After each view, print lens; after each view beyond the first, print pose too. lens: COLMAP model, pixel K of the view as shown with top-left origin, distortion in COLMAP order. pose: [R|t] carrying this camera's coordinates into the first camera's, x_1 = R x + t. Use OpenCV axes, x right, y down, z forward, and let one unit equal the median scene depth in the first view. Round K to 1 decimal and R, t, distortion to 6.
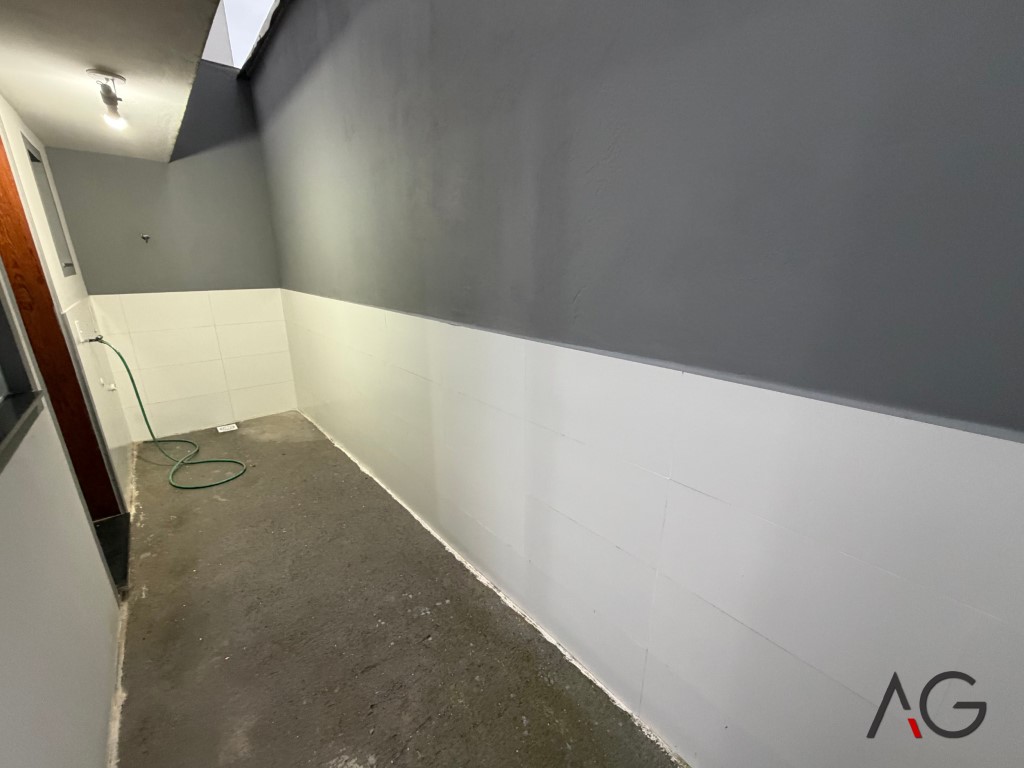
lens RADIAL K [[407.4, 0, 509.3], [0, 407.4, 385.9], [0, 0, 1]] dist [0.000472, -0.000280]
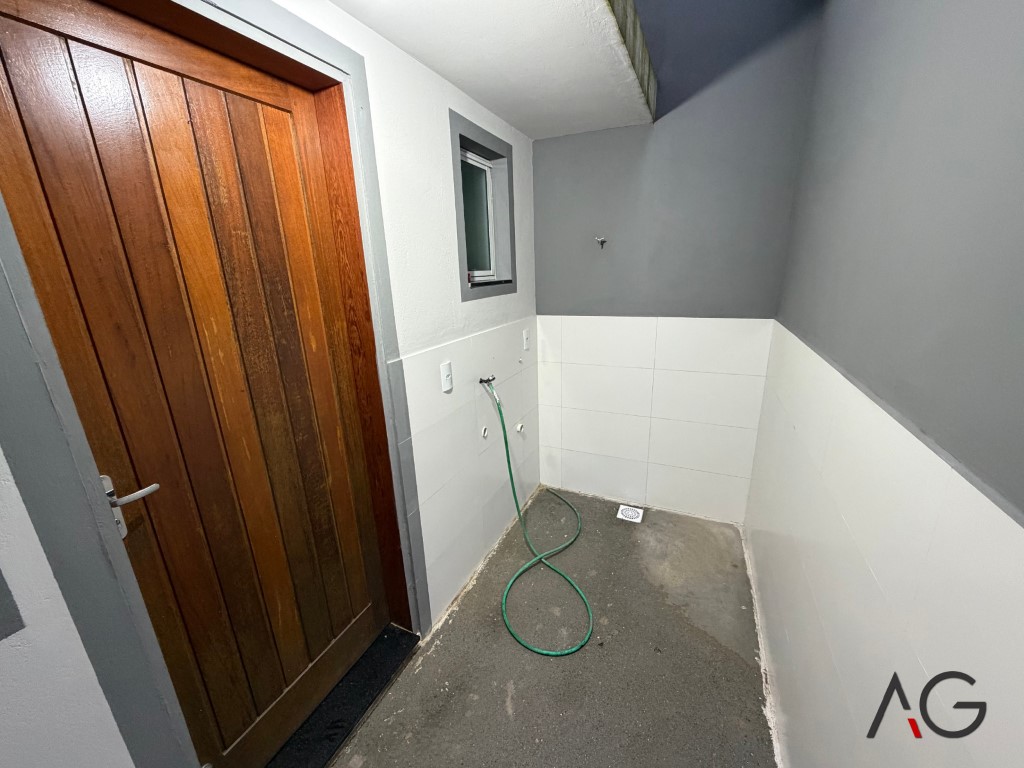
lens RADIAL K [[407.4, 0, 512.8], [0, 407.4, 381.6], [0, 0, 1]] dist [0.000472, -0.000280]
pose [[0.416560, 0.234798, -0.878264, -0.233973], [-0.237877, 0.960565, 0.143975, -0.169569], [0.877435, 0.148944, 0.455986, 0.502819]]
